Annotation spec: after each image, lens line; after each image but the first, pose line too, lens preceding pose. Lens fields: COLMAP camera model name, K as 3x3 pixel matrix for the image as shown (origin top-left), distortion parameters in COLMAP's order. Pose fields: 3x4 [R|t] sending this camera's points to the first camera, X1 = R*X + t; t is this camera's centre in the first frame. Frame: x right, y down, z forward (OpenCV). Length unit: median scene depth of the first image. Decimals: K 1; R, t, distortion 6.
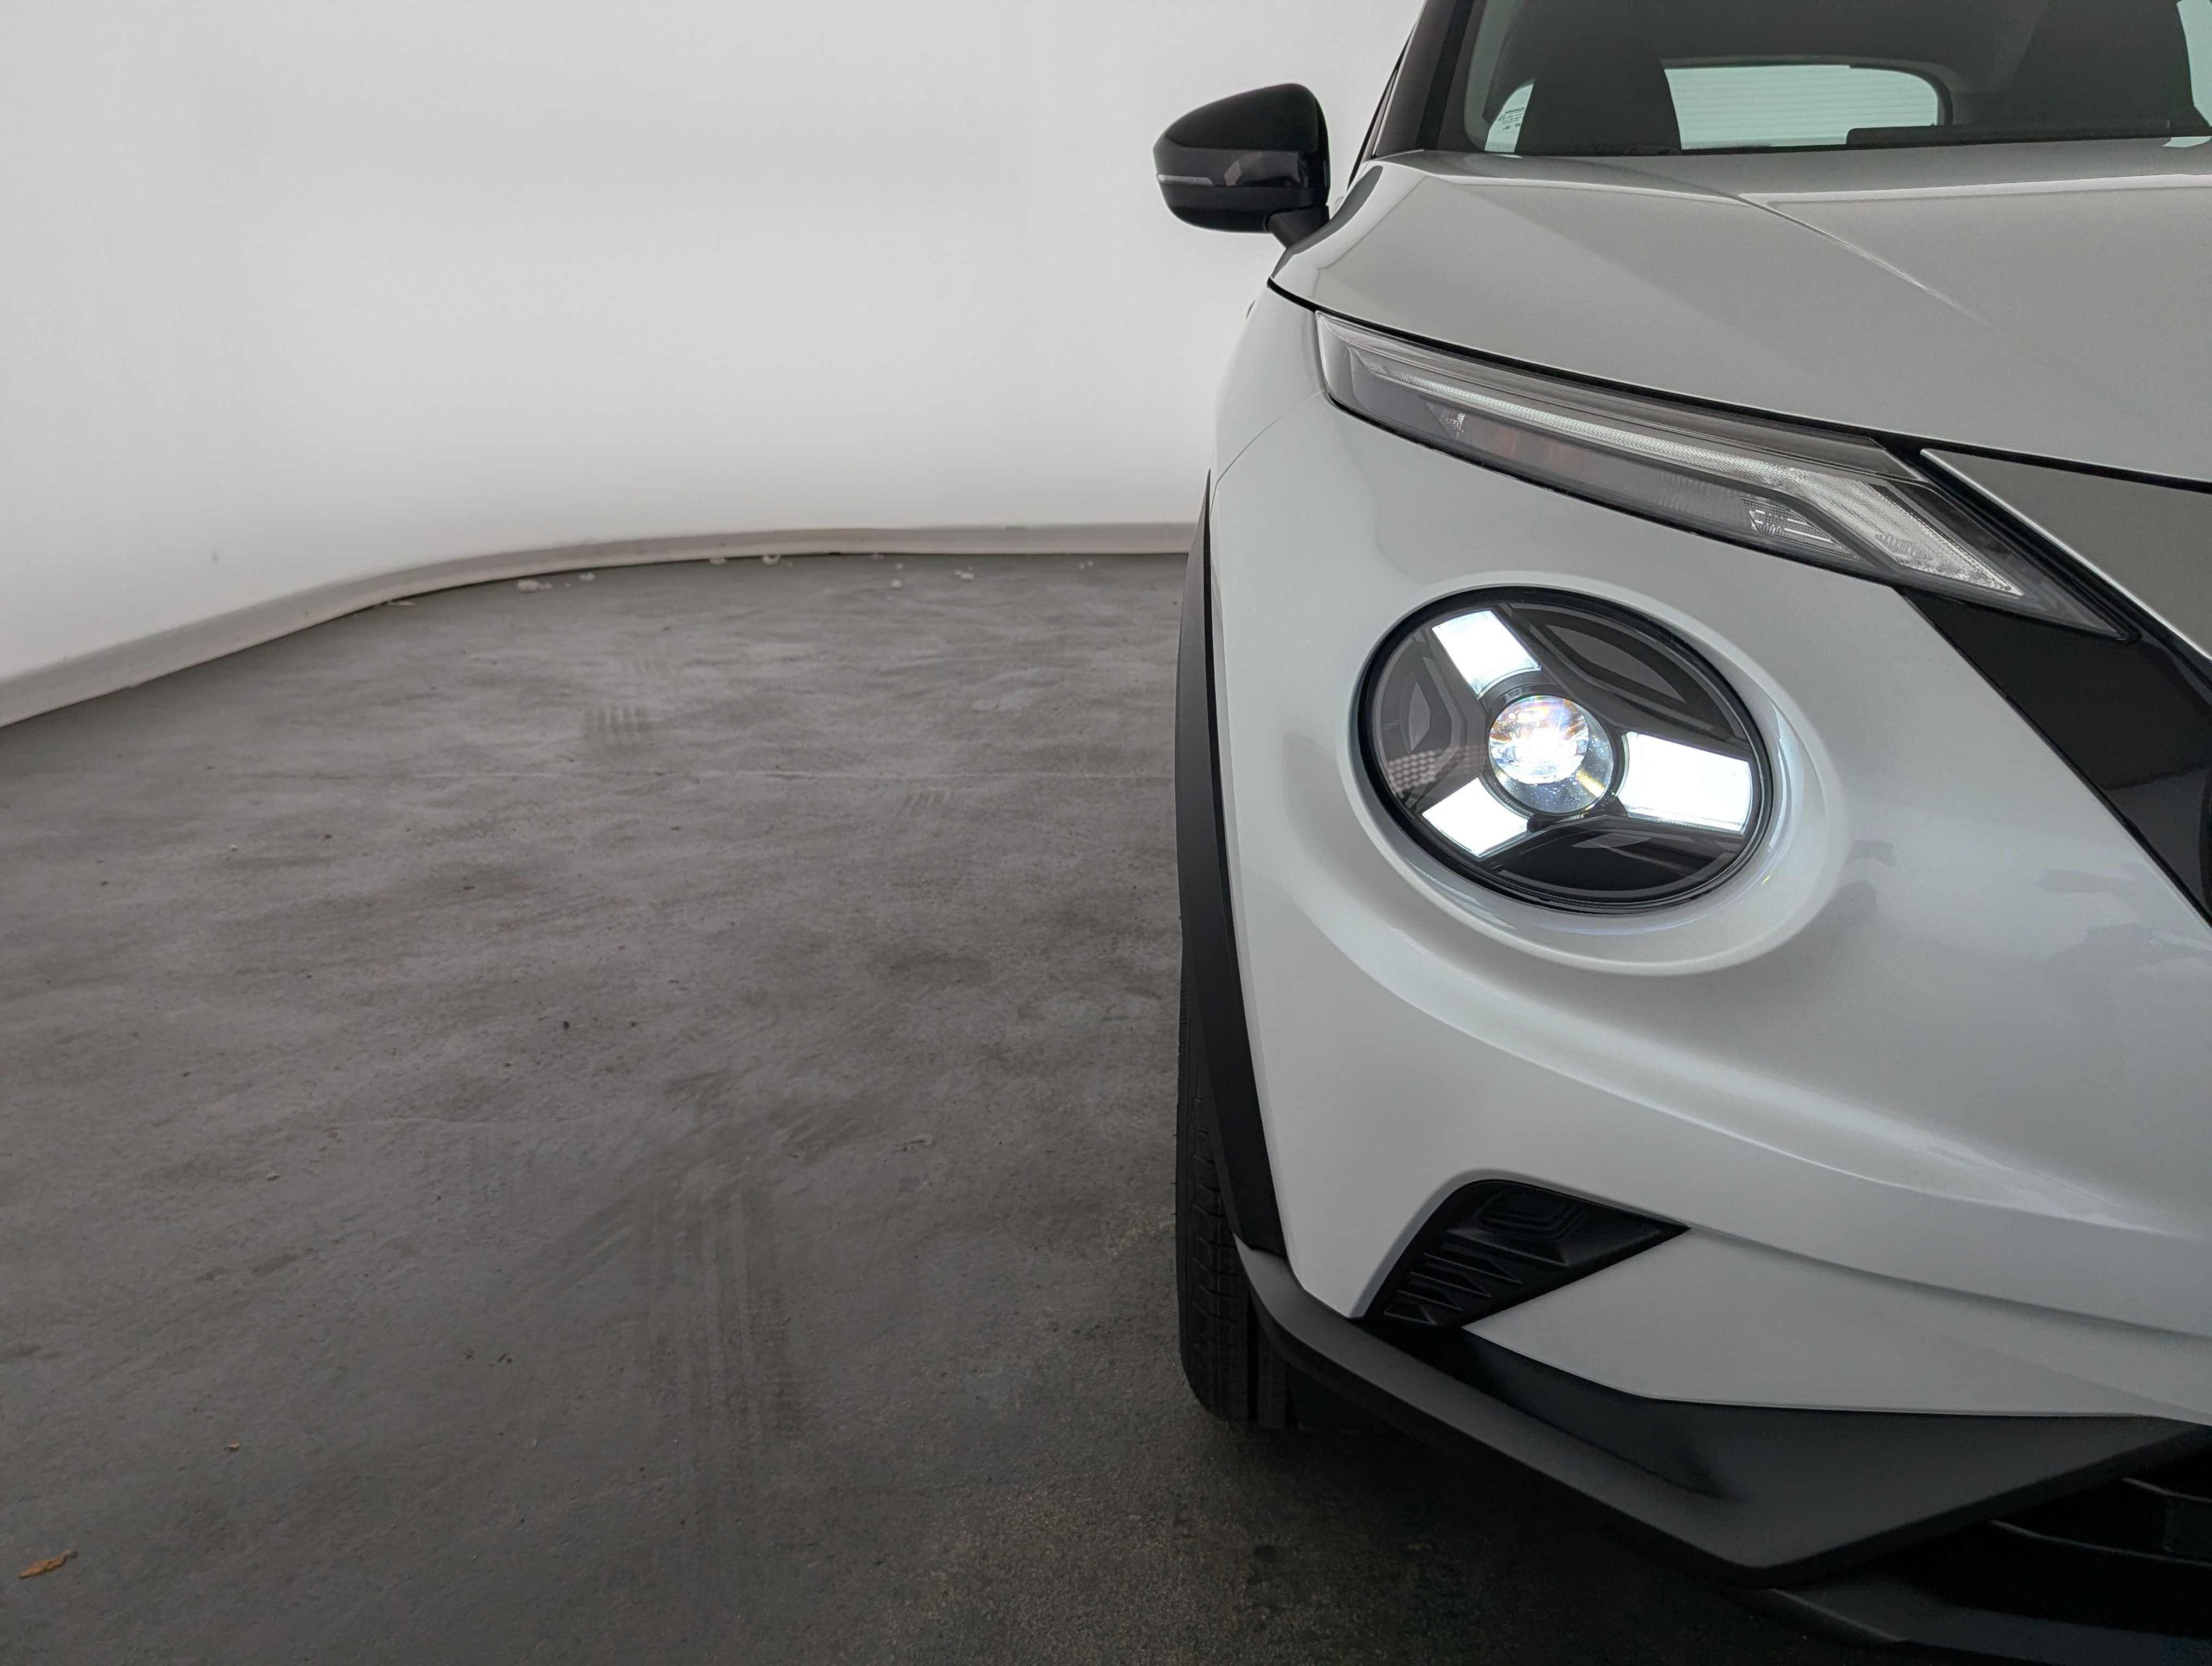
lens RADIAL K [[1883.3, 0, 1106.0], [0, 1883.3, 833.0], [0, 0, 1]] dist [0.066359, -0.081356]
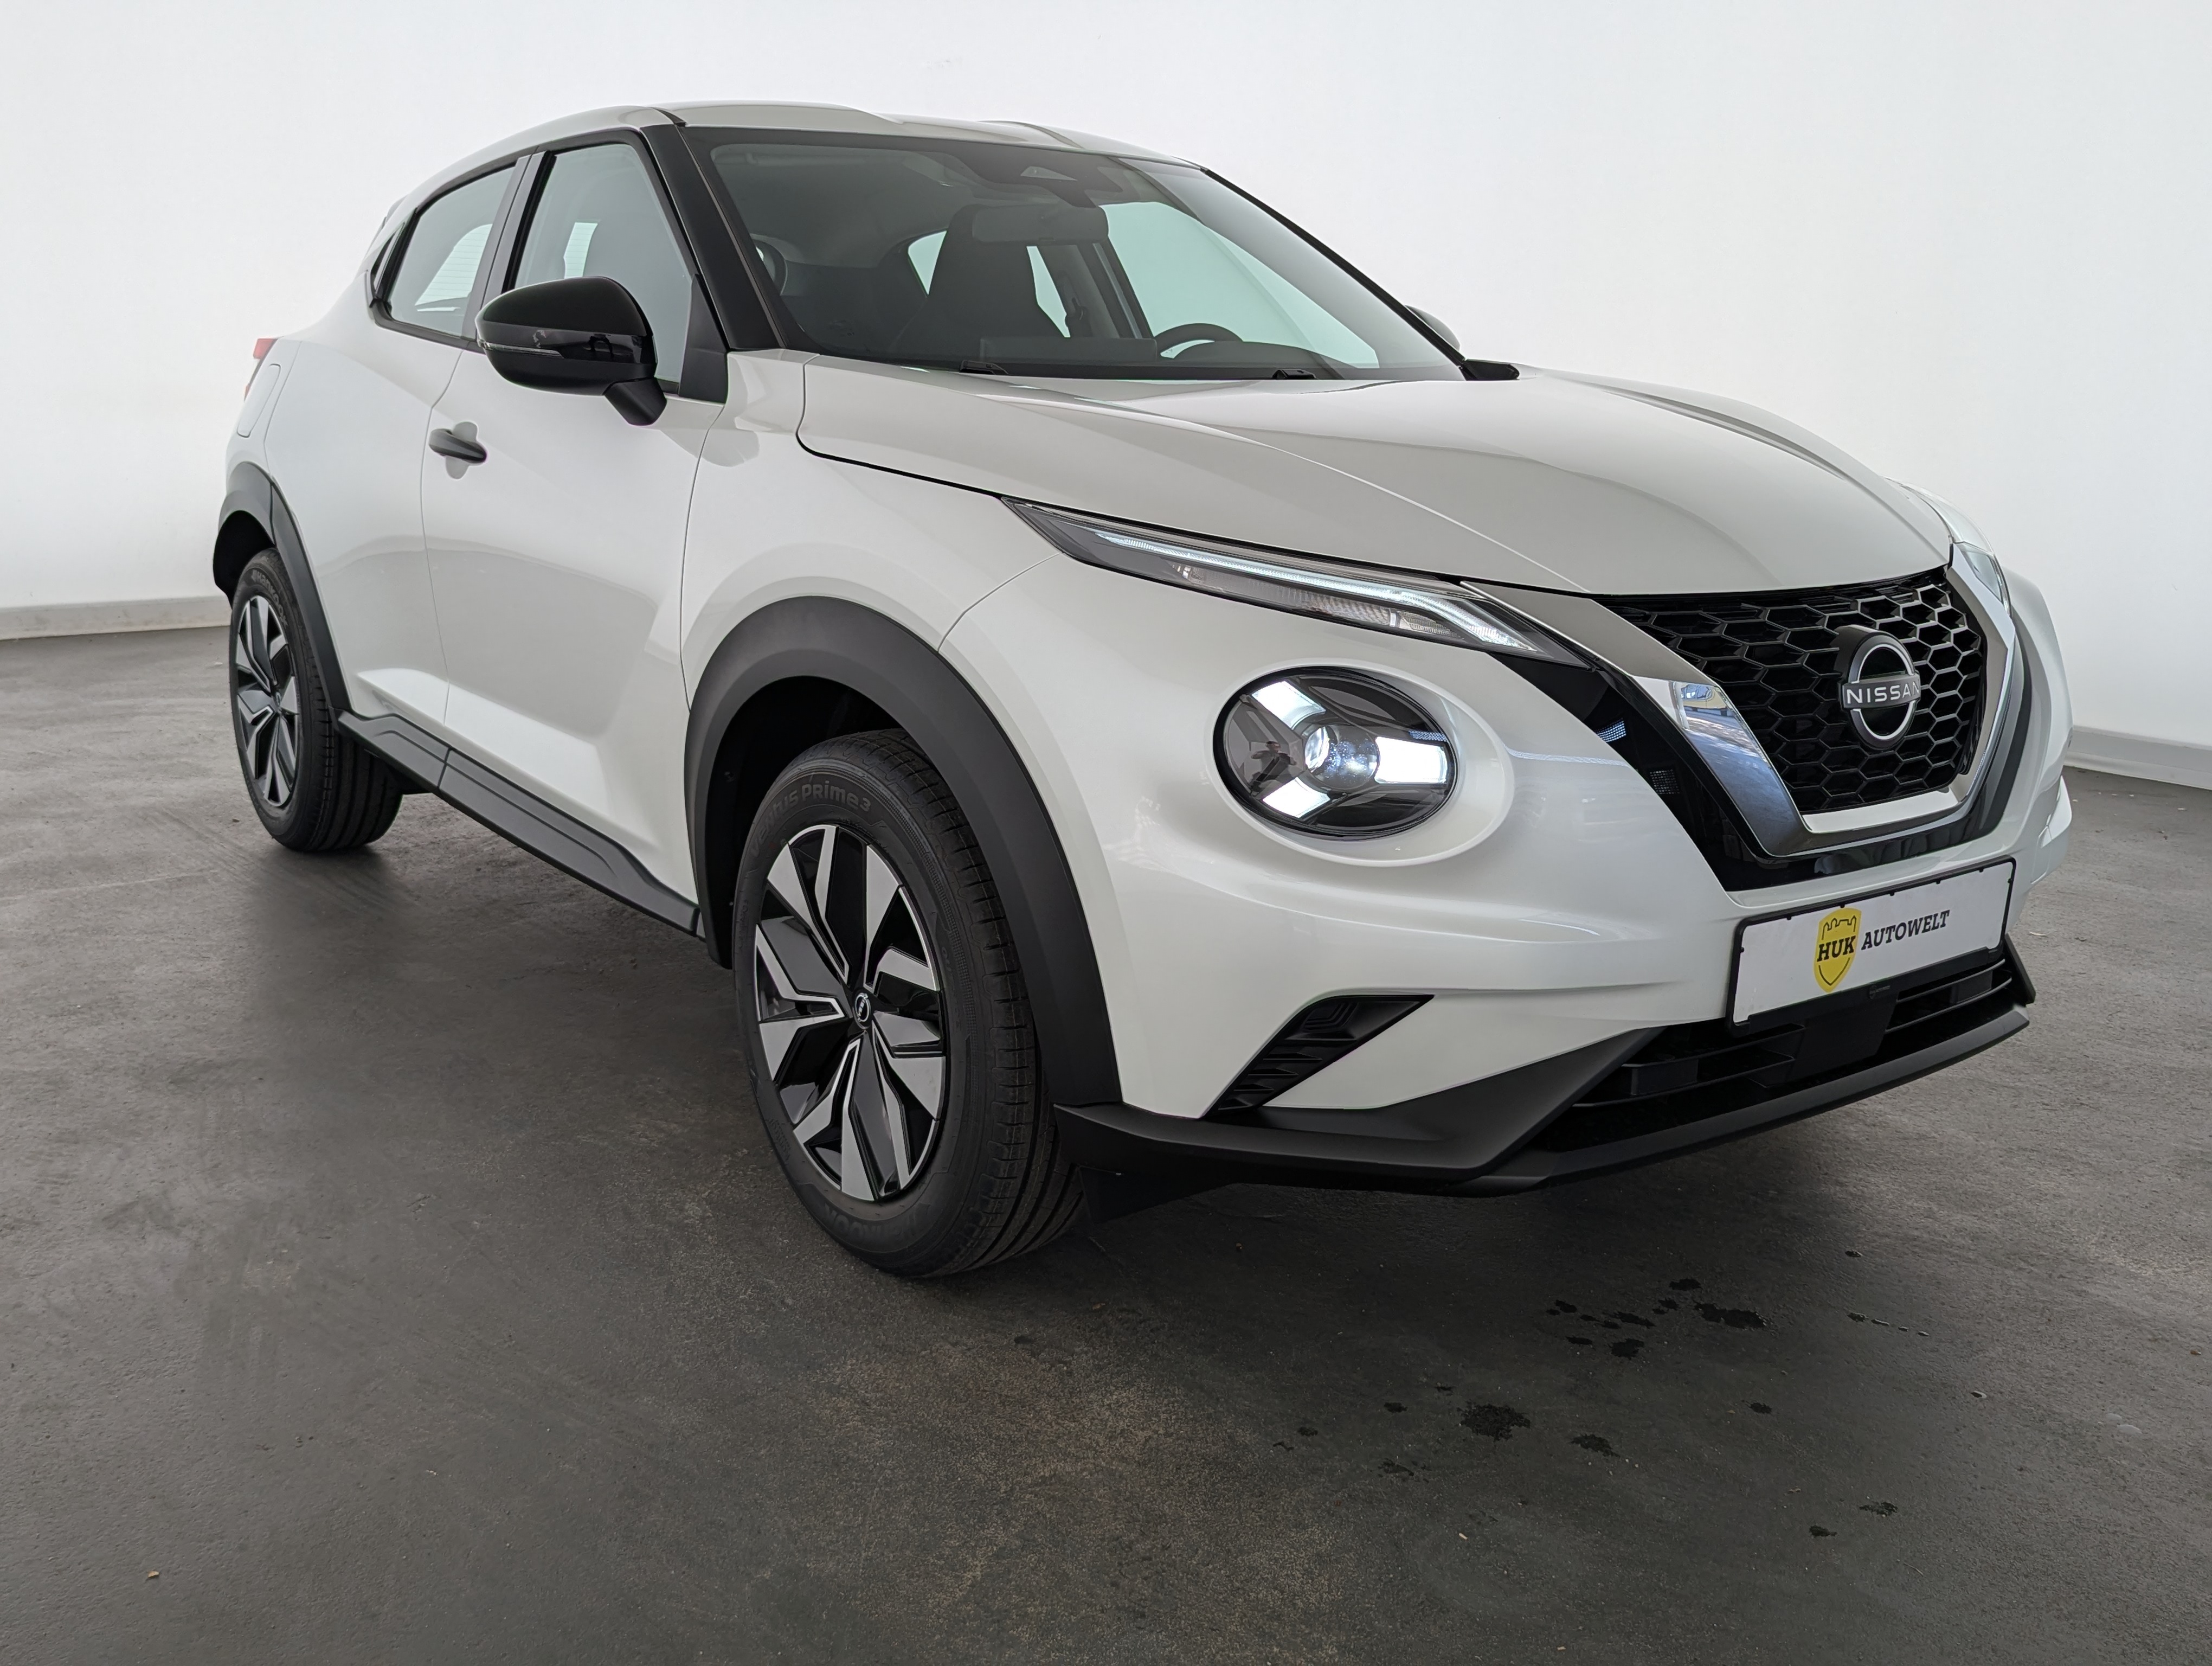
lens RADIAL K [[1904.8, 0, 1017.7], [0, 1904.8, 848.0], [0, 0, 1]] dist [0.073113, -0.191857]
pose [[0.775554, -0.134293, 0.616832, -0.426813], [0.151352, 0.988168, 0.024840, -0.017182], [-0.612869, 0.074094, 0.786703, -0.092404]]
